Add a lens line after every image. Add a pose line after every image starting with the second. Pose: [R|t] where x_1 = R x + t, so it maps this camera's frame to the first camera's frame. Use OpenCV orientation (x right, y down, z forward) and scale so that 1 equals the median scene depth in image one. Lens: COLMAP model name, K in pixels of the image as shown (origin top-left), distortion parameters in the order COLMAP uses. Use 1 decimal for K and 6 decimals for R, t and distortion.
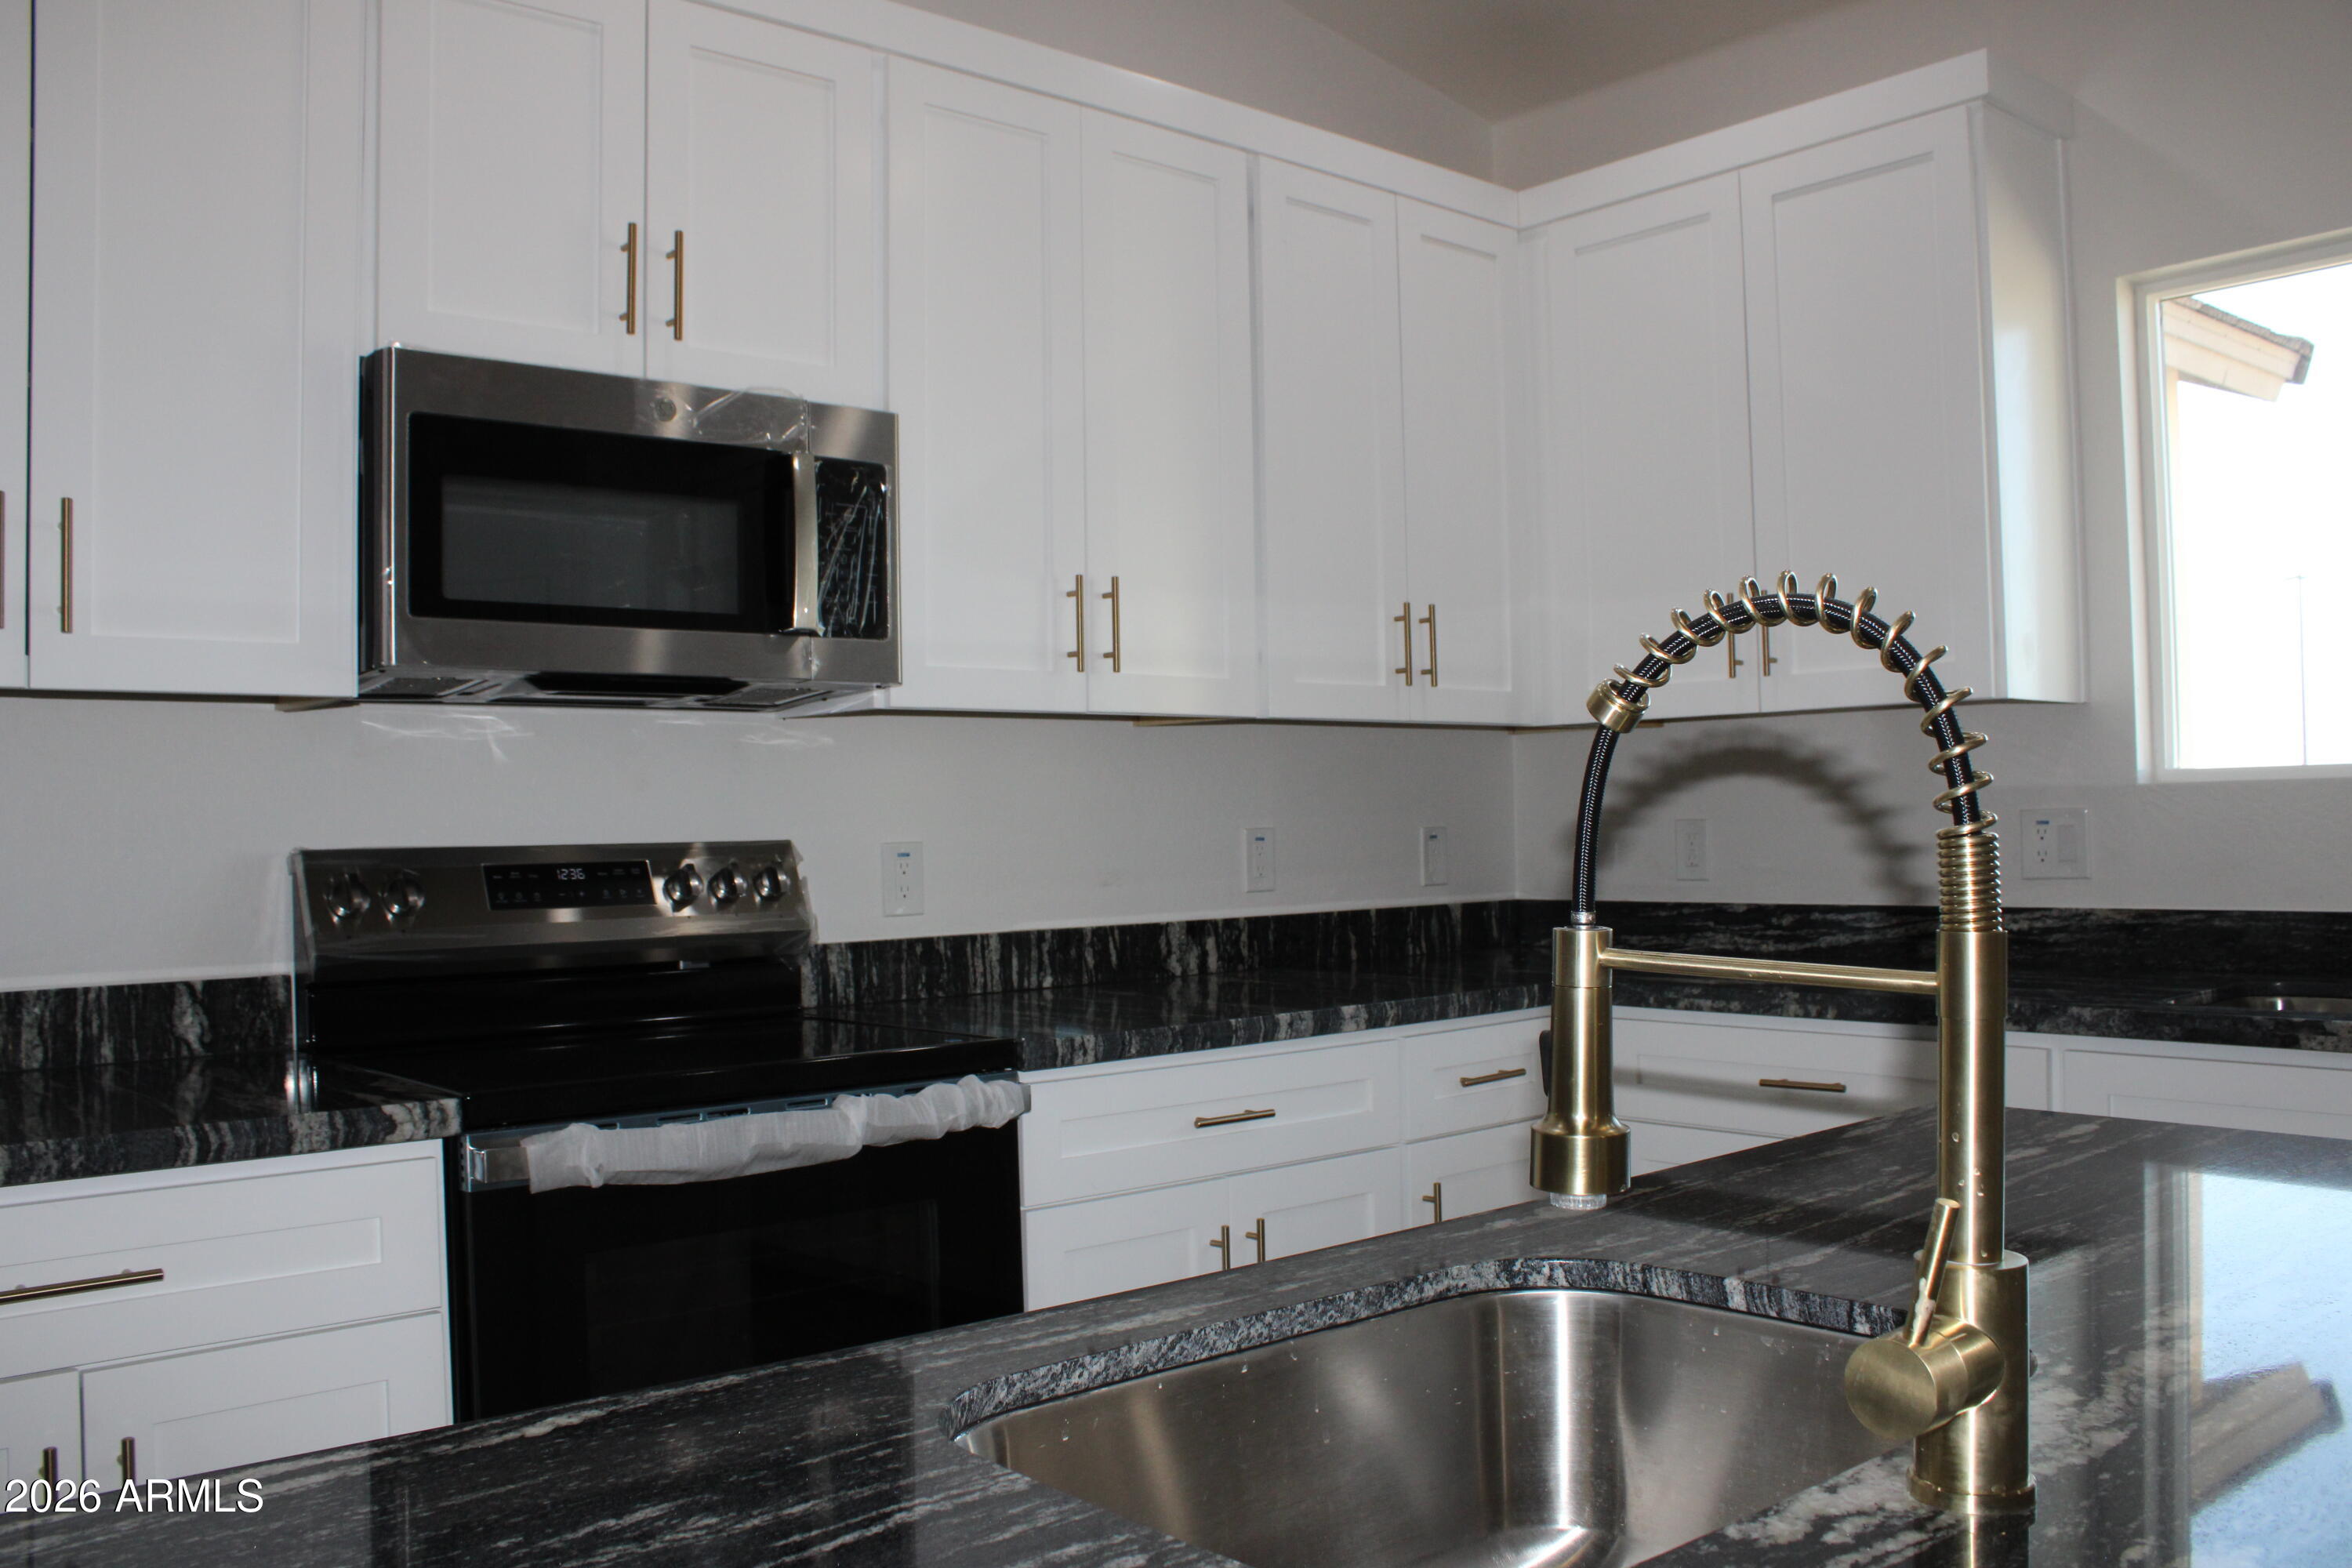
lens RADIAL K [[1960.7, 0, 1184.9], [0, 1960.7, 774.3], [0, 0, 1]] dist [-0.157183, 0.125250]
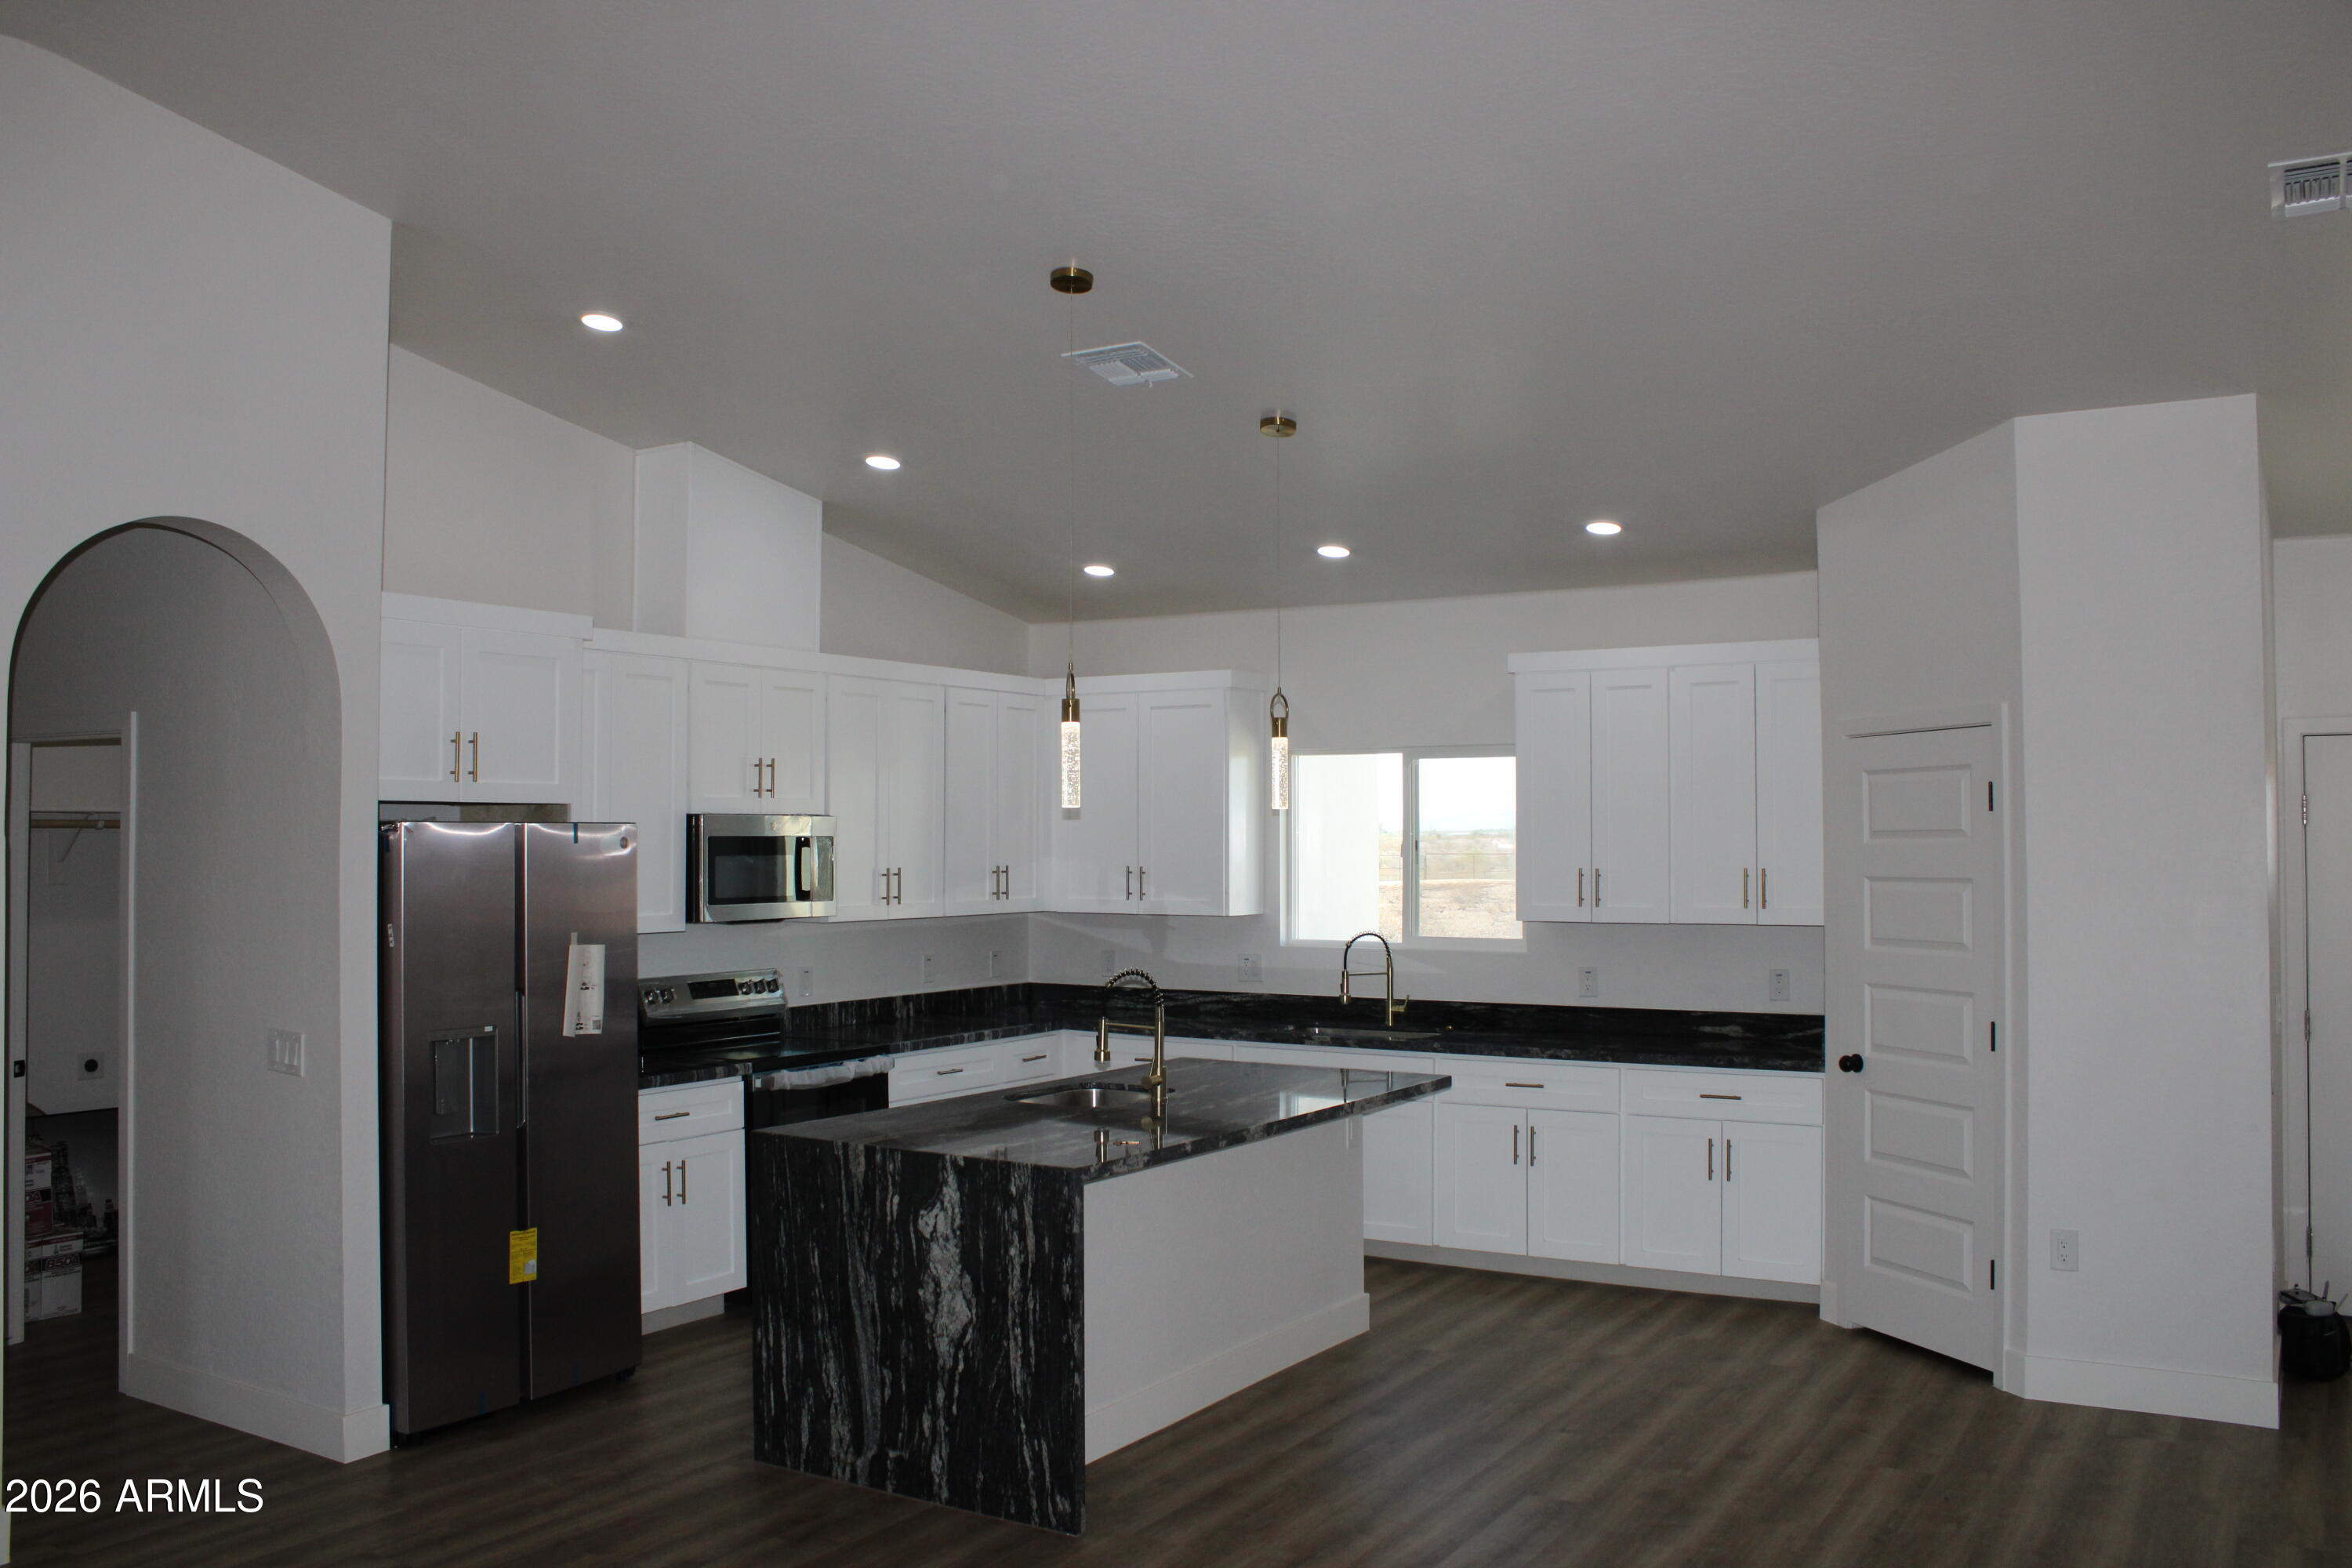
lens RADIAL K [[1960.7, 0, 1144.7], [0, 1960.7, 769.6], [0, 0, 1]] dist [-0.157183, 0.125250]
pose [[0.958488, 0.028744, 0.283682, -0.439739], [-0.024953, 0.999545, -0.016967, -0.184169], [-0.284040, 0.009184, 0.958768, -1.506157]]
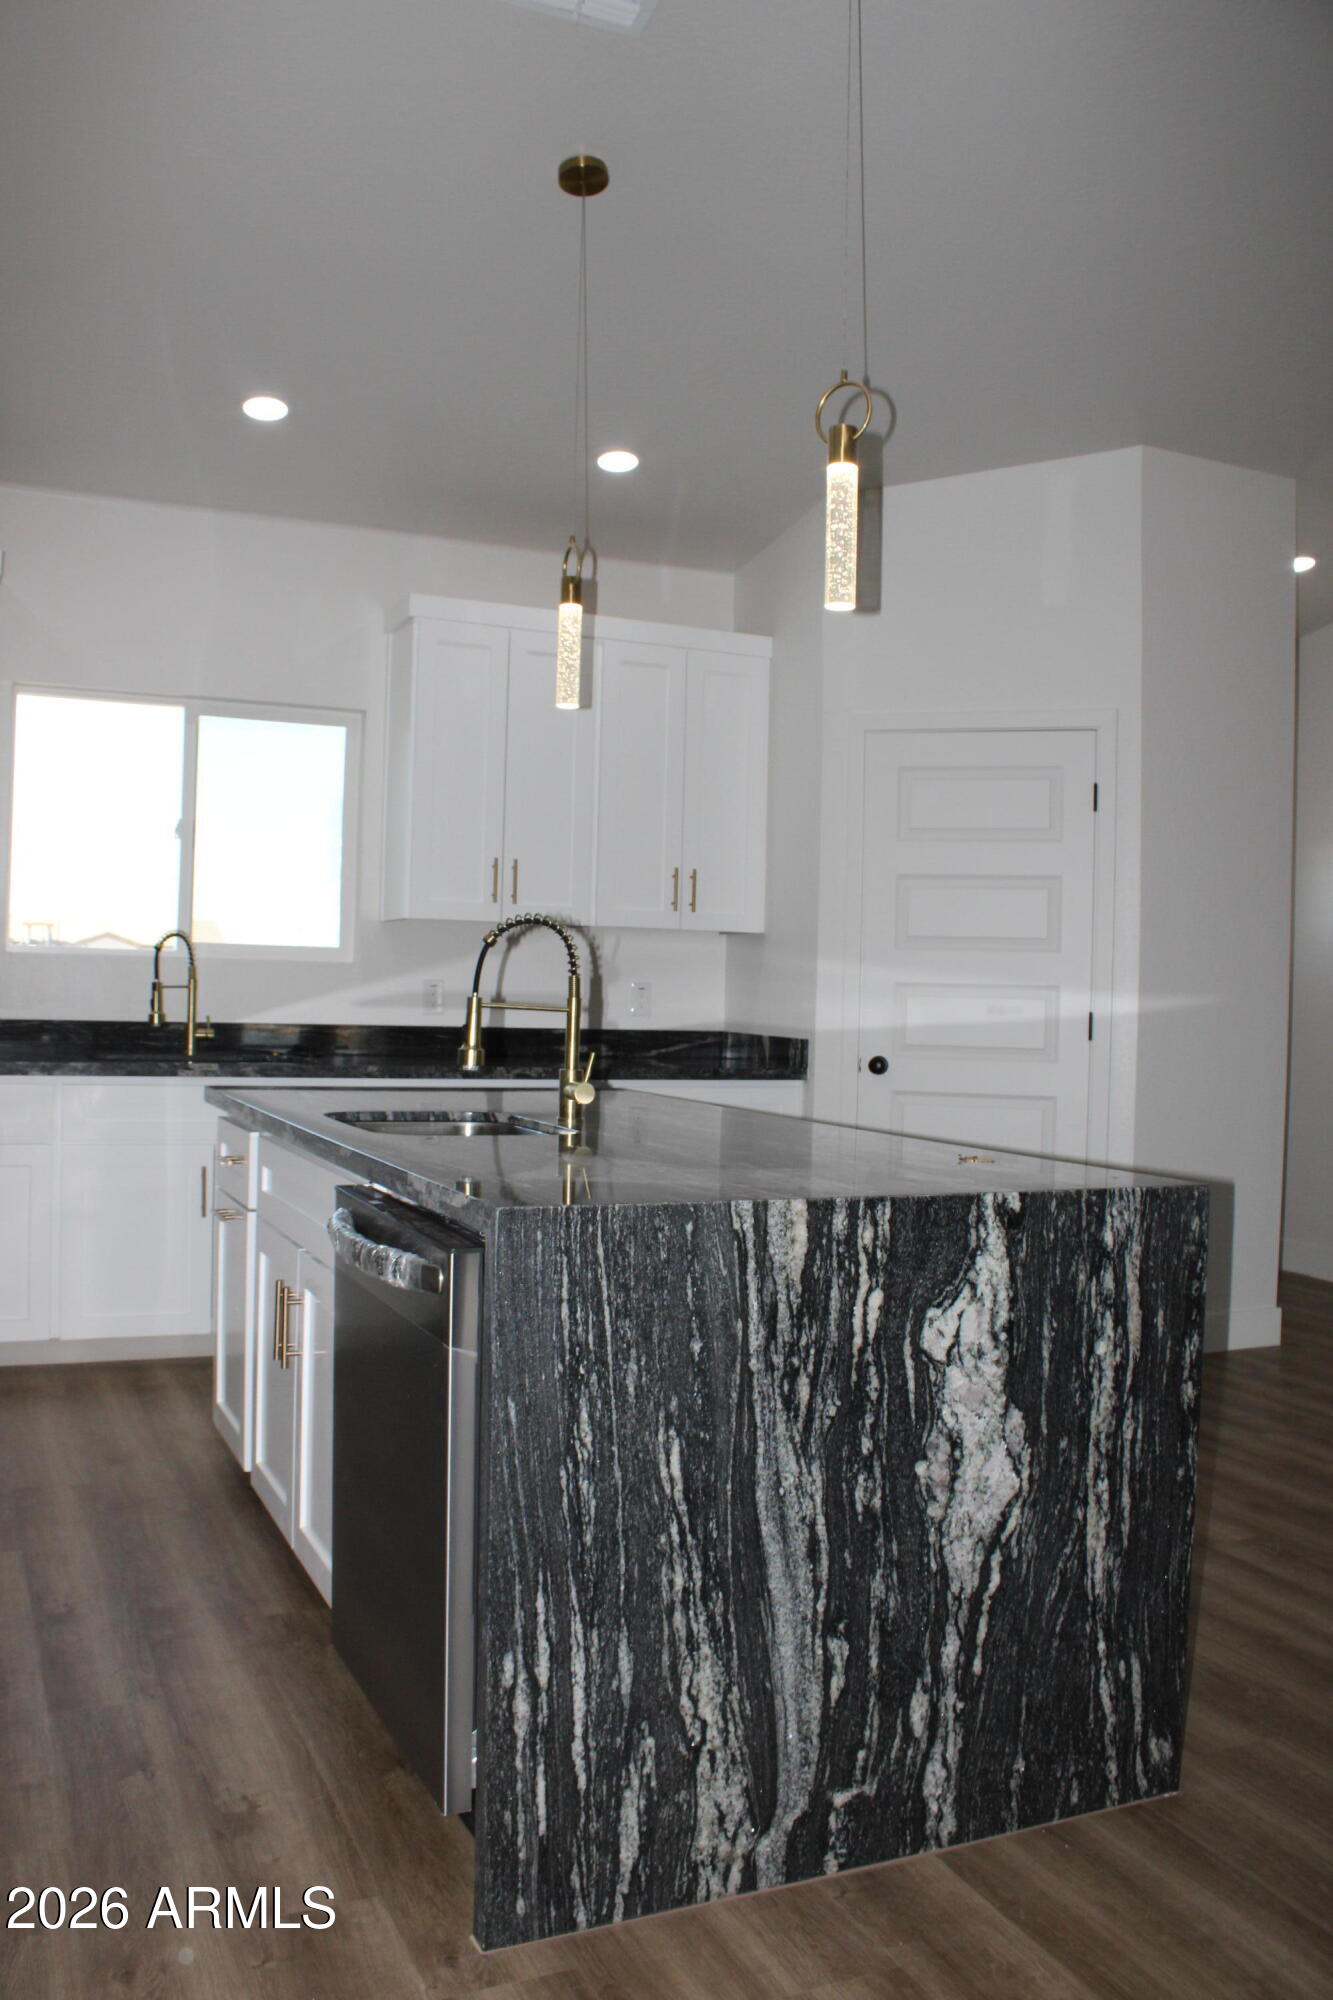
lens RADIAL K [[1667.3, 0, 654.8], [0, 1667.3, 1003.1], [0, 0, 1]] dist [-0.157183, 0.125250]
pose [[0.291992, 0.020308, 0.956205, -0.836047], [-0.057213, 0.998355, -0.003732, 0.024351], [-0.954708, -0.053617, 0.292674, -0.081144]]
